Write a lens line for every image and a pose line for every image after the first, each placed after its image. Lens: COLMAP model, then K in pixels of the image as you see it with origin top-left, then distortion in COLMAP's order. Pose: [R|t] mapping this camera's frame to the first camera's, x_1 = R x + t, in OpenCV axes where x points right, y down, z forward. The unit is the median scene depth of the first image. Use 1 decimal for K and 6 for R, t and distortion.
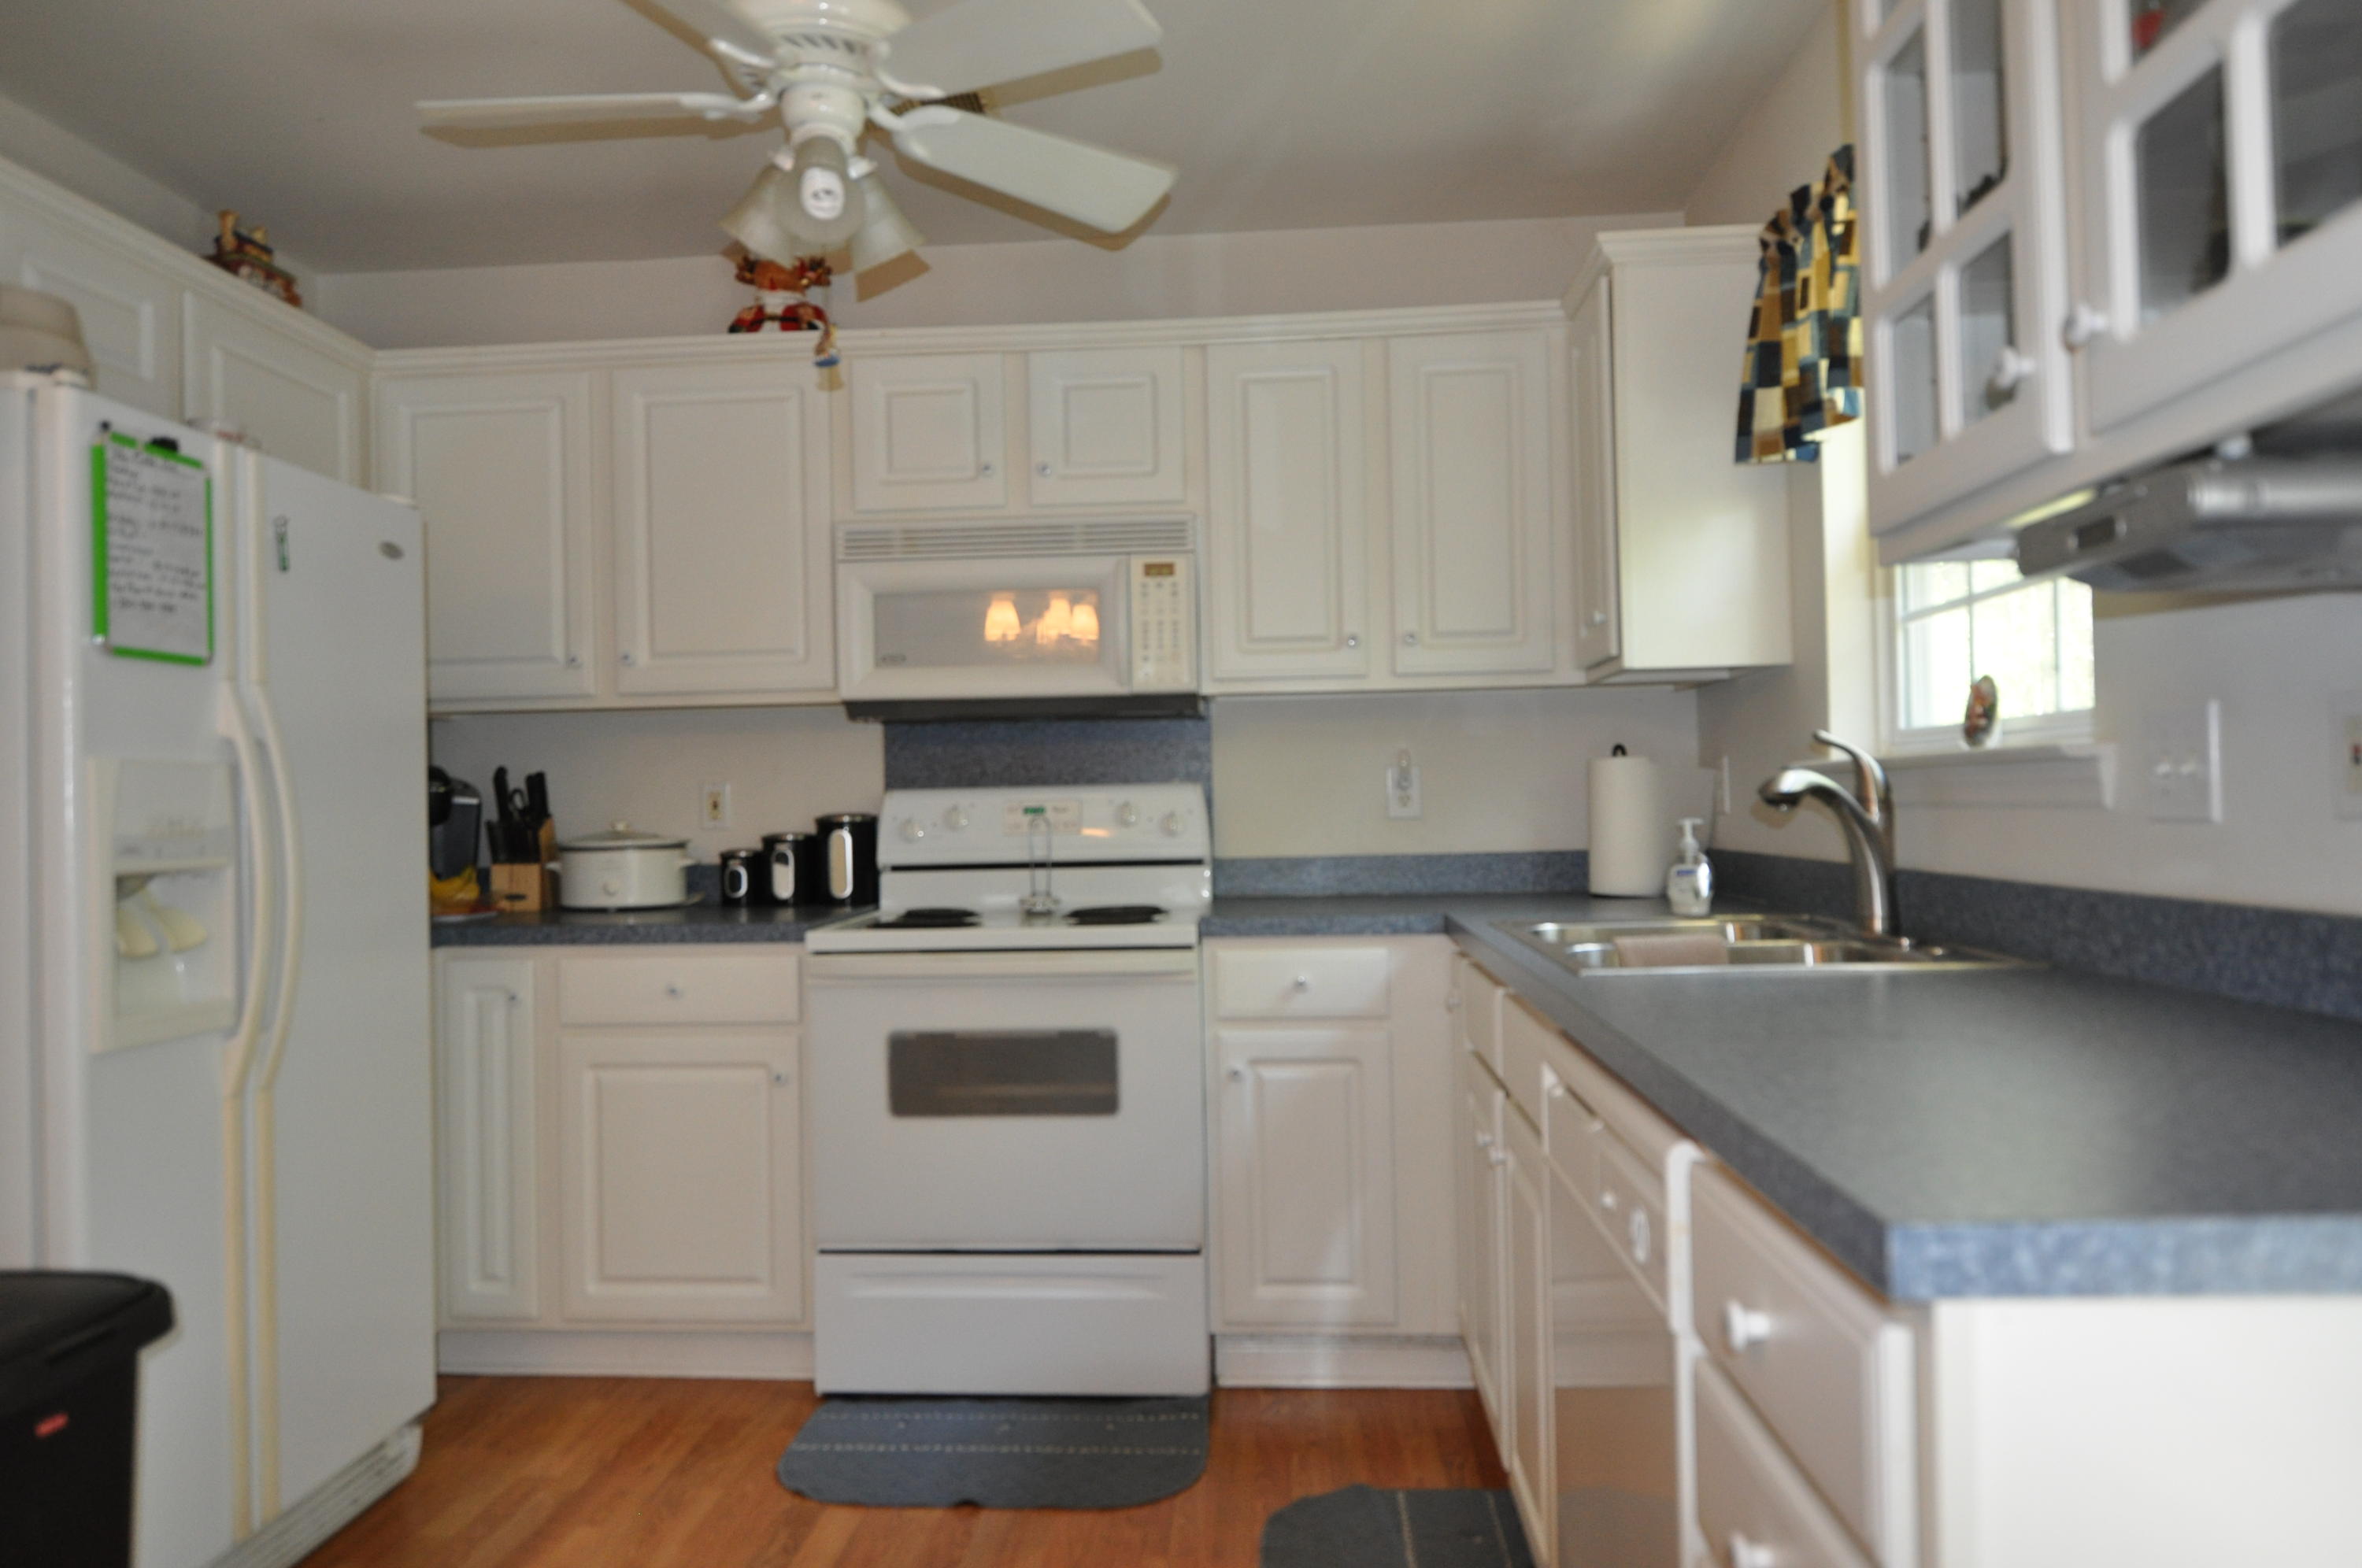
lens RADIAL K [[1567.9, 0, 1171.1], [0, 1567.9, 786.7], [0, 0, 1]] dist [-0.003520, -0.014020]
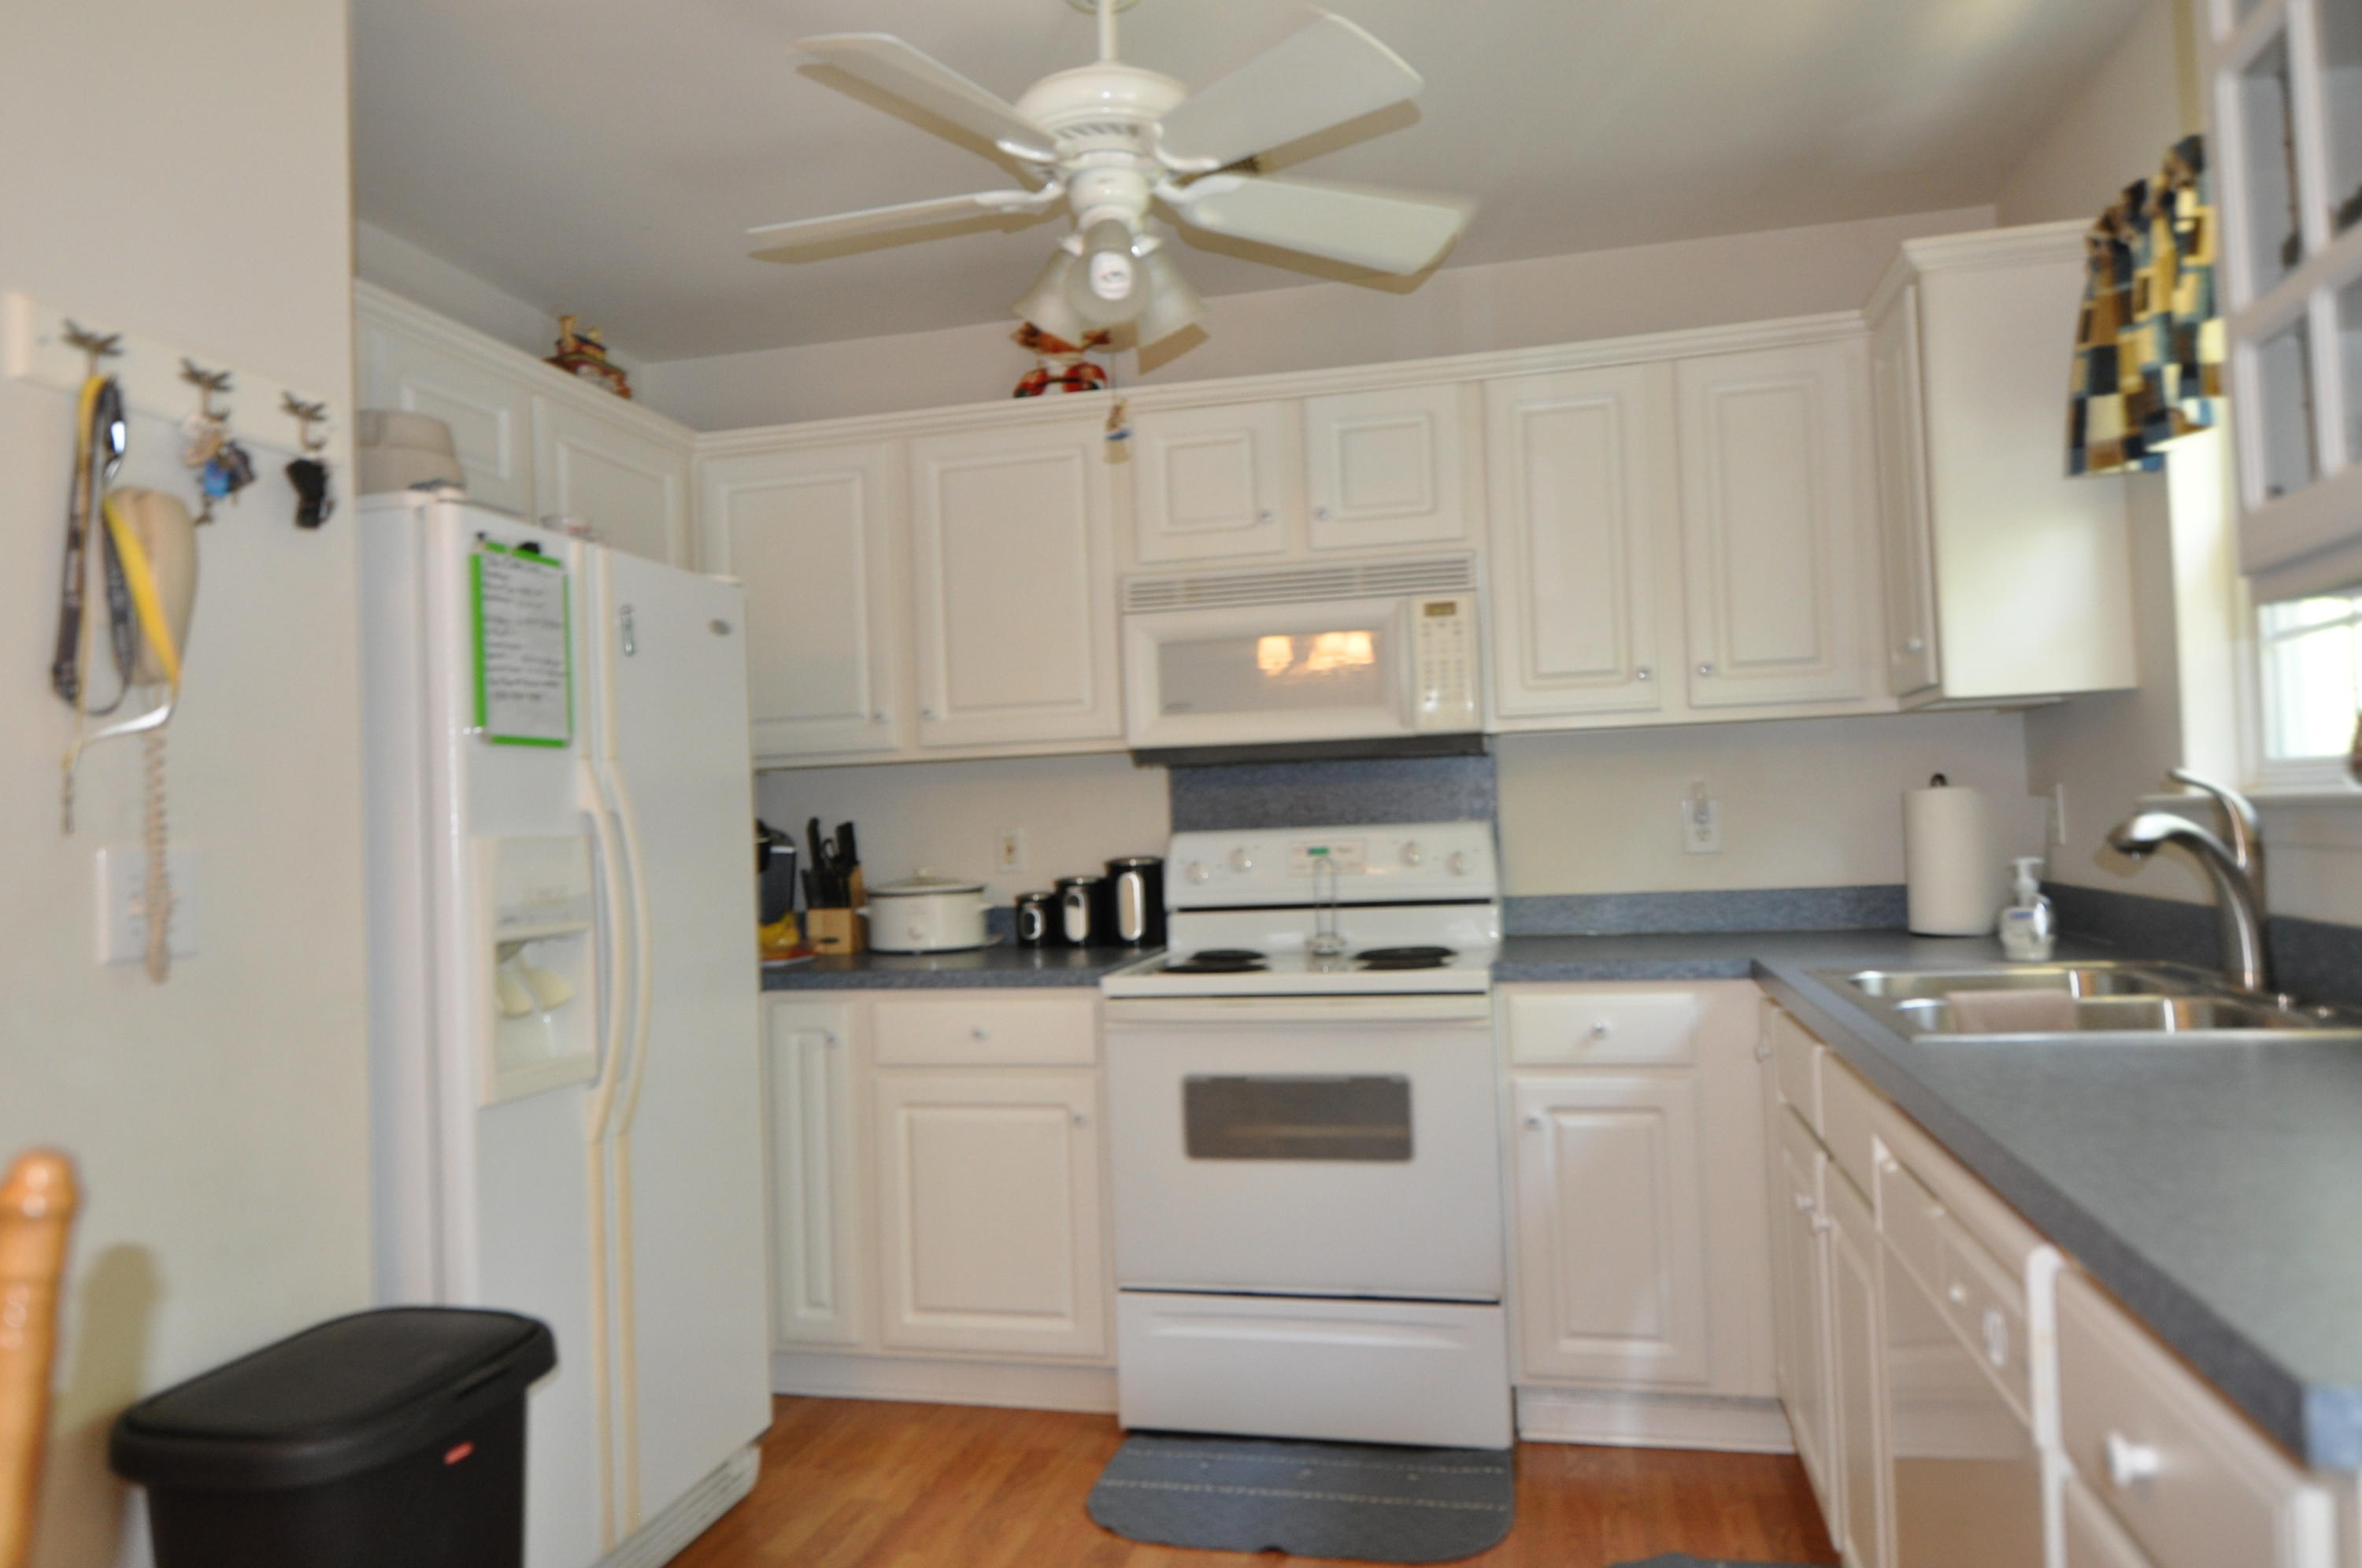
lens RADIAL K [[1567.9, 0, 1173.8], [0, 1567.9, 789.1], [0, 0, 1]] dist [-0.003520, -0.014020]
pose [[0.985520, -0.021617, -0.168174, -0.011434], [0.020392, 0.999752, -0.009005, -0.021838], [0.168327, 0.005445, 0.985716, -0.006790]]
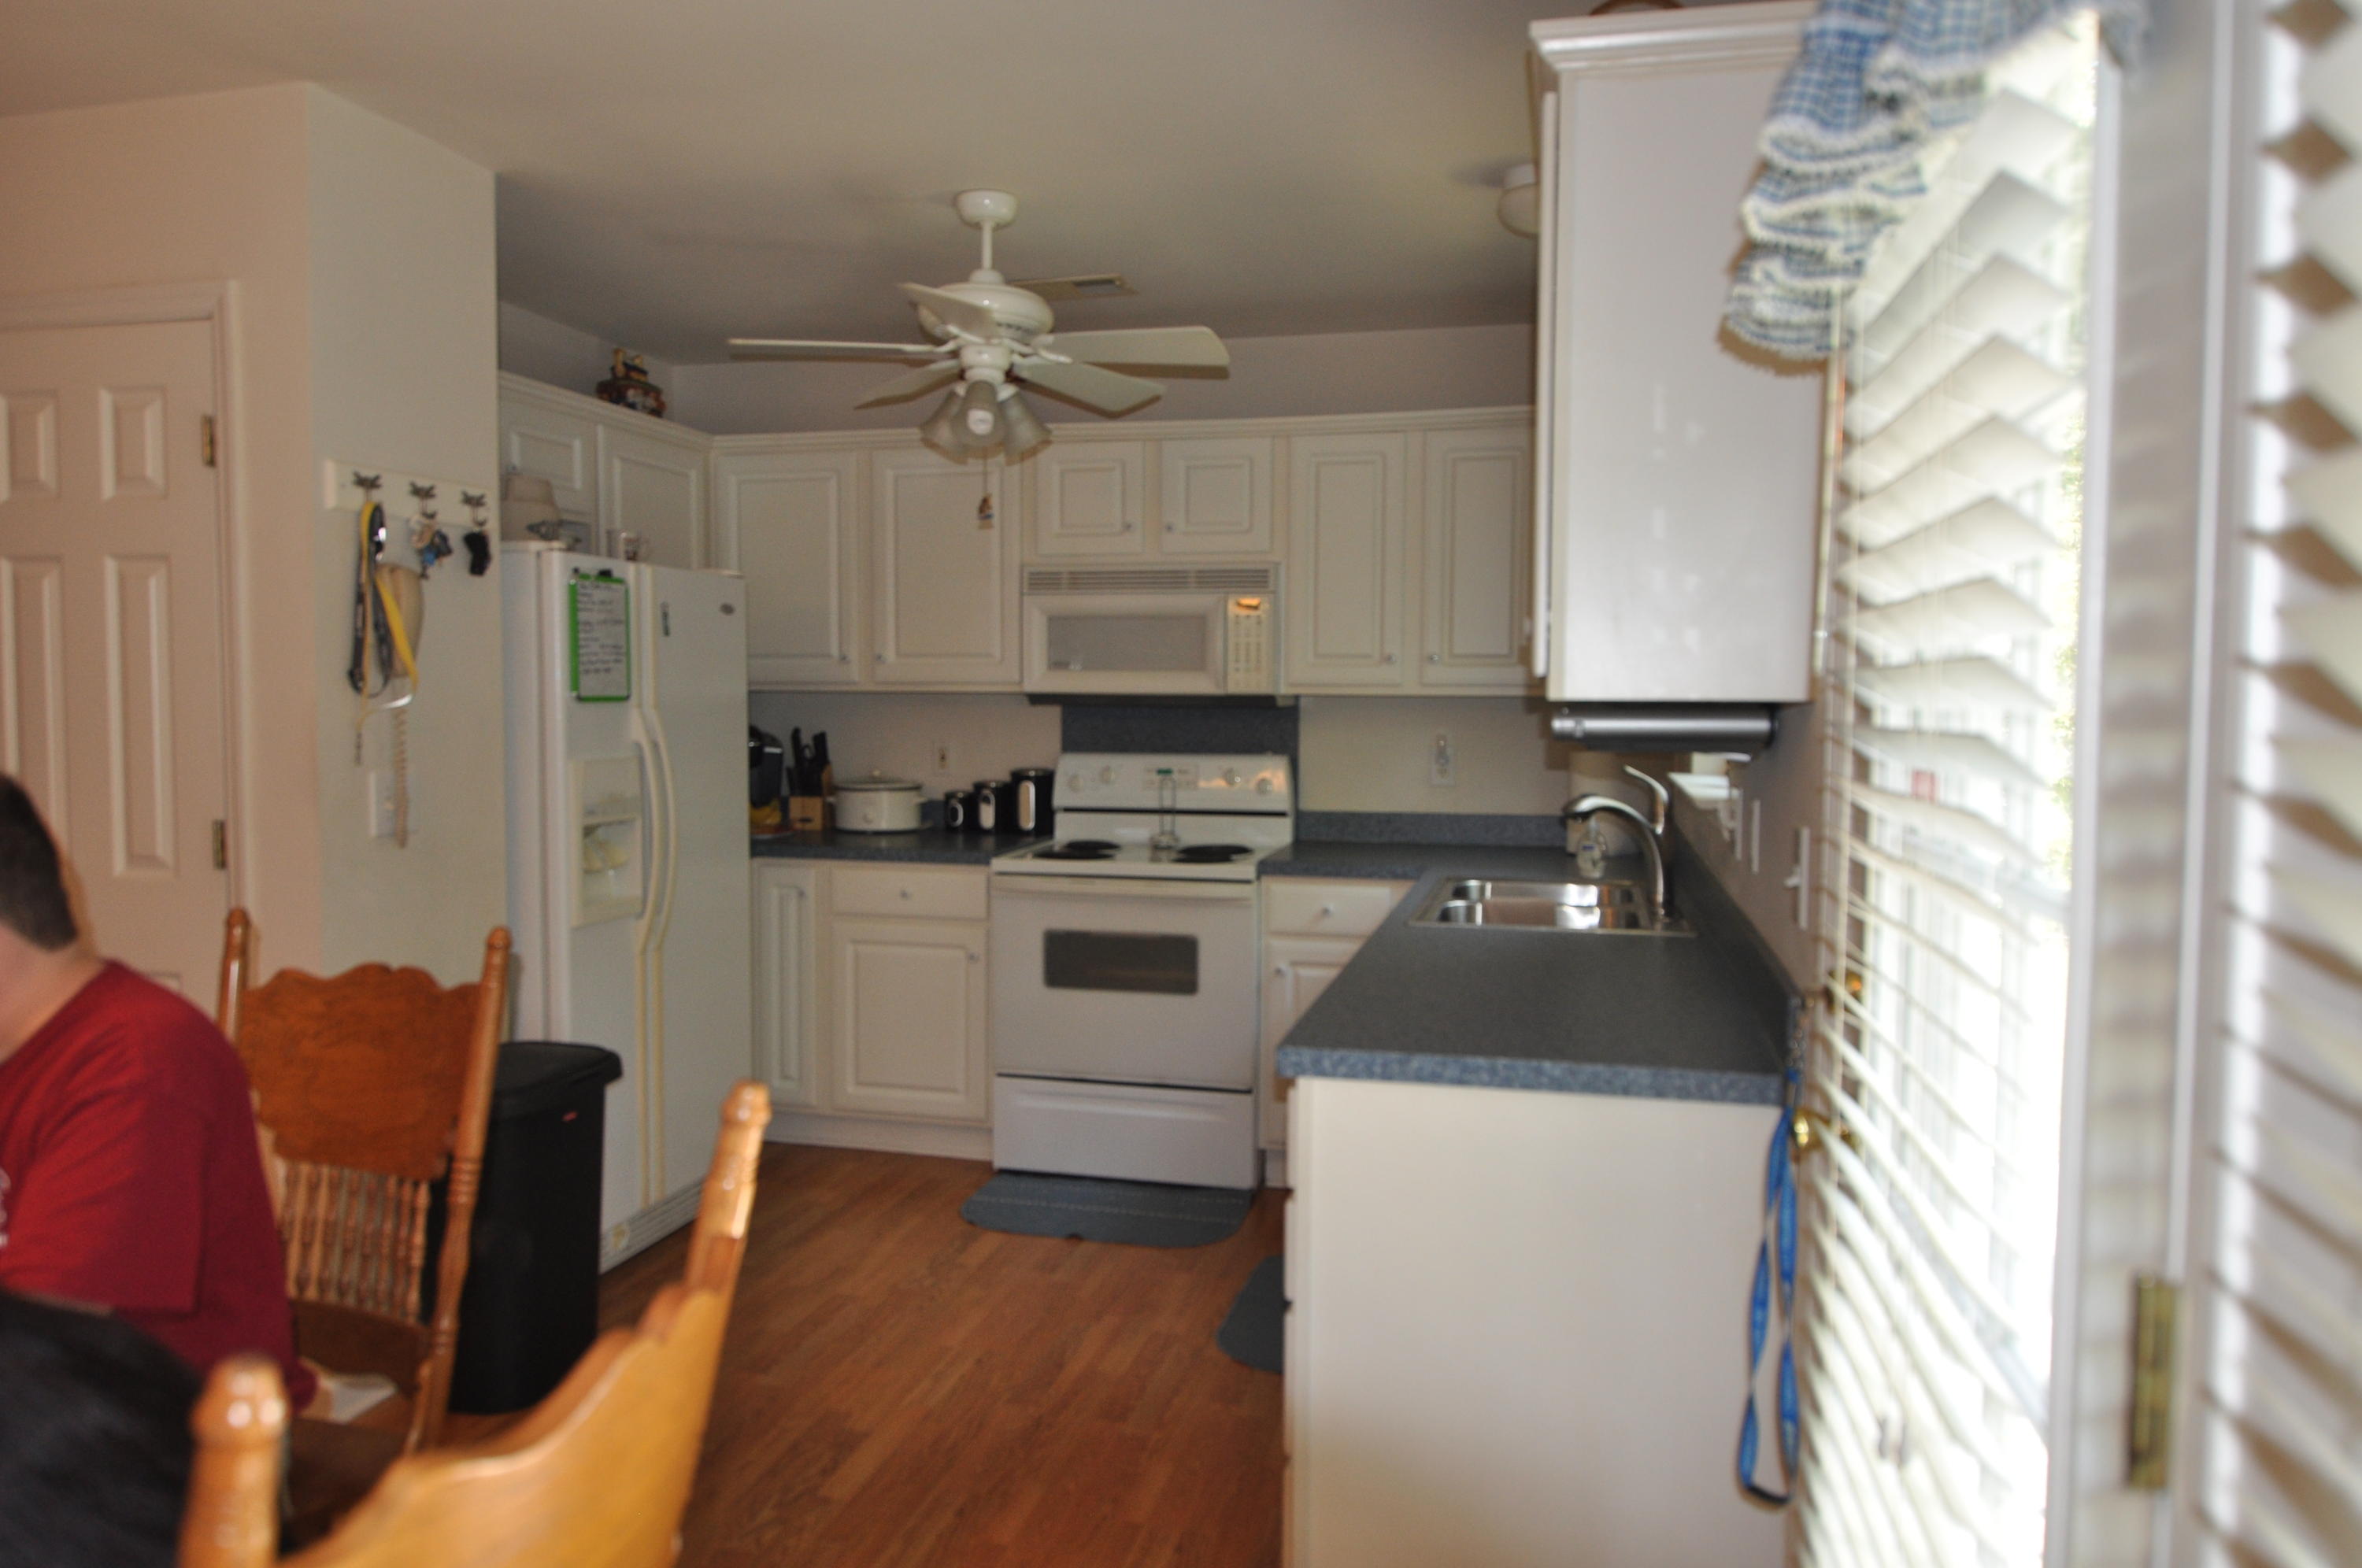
lens RADIAL K [[1567.9, 0, 1174.4], [0, 1567.9, 784.7], [0, 0, 1]] dist [-0.003520, -0.014020]
pose [[0.984366, 0.034832, -0.172659, 0.194754], [-0.022240, 0.996985, 0.074341, -0.093391], [0.174727, -0.069339, 0.982172, -0.421961]]
